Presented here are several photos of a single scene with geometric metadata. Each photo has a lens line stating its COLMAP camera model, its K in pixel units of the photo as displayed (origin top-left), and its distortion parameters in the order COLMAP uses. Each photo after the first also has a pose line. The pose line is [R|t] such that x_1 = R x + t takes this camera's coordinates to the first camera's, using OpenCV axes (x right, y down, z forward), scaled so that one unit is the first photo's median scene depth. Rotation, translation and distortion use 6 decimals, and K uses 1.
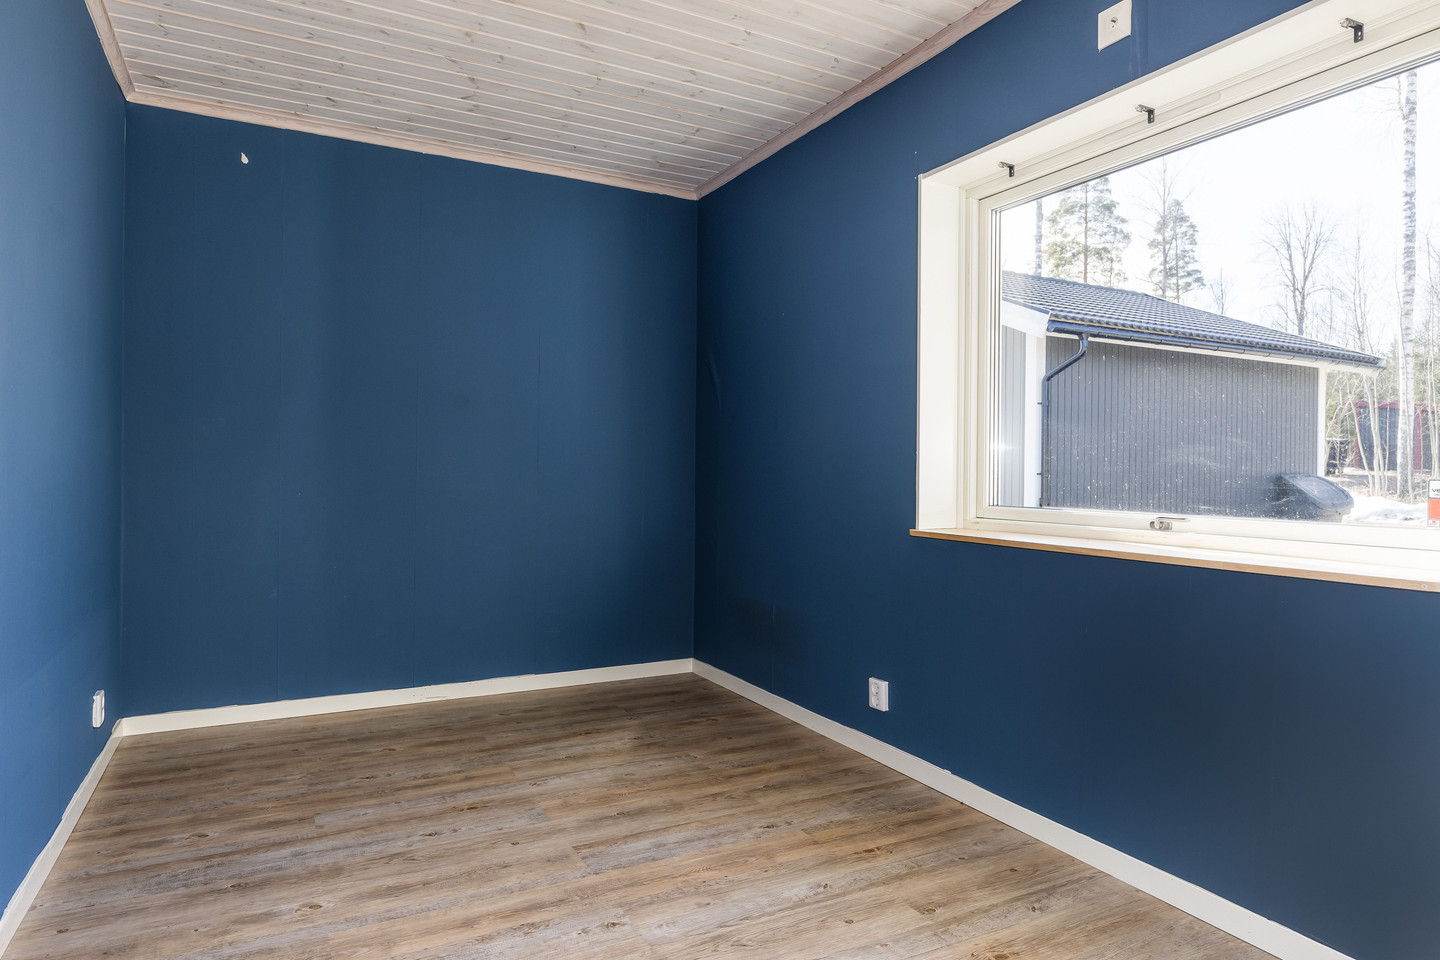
lens RADIAL K [[863.5, 0, 727.4], [0, 863.5, 483.1], [0, 0, 1]] dist [-0.003379, -0.000178]
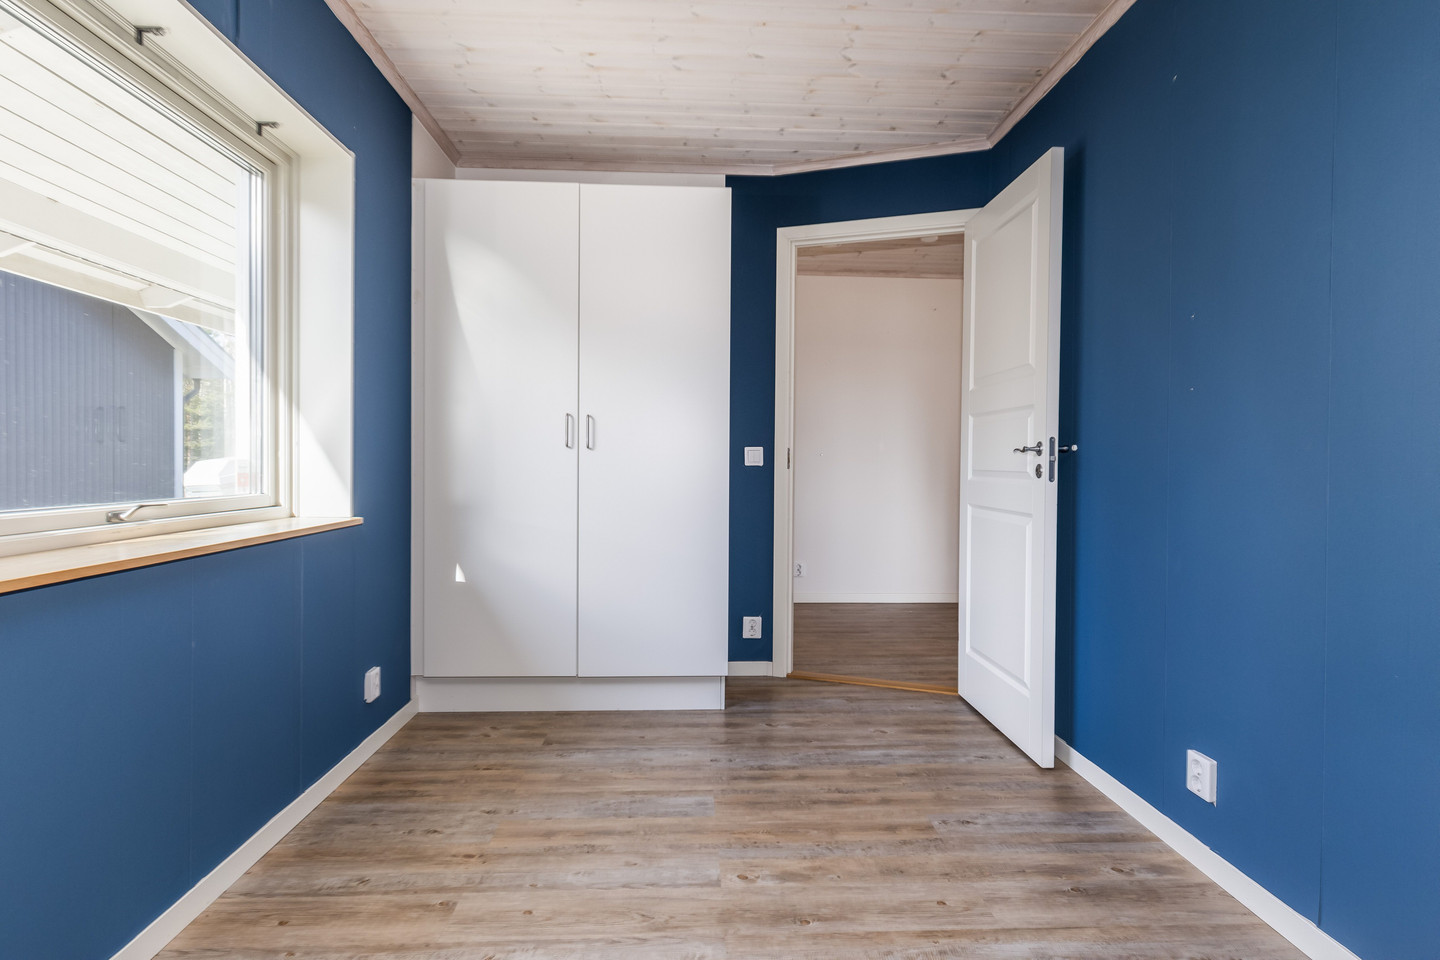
lens RADIAL K [[772.5, 0, 724.3], [0, 772.5, 473.0], [0, 0, 1]] dist [0.002897, 0.000226]
pose [[-0.908070, -0.019284, 0.418374, -0.405789], [-0.009742, 0.999642, 0.024933, -0.022176], [-0.418705, 0.018565, -0.907933, 1.614658]]
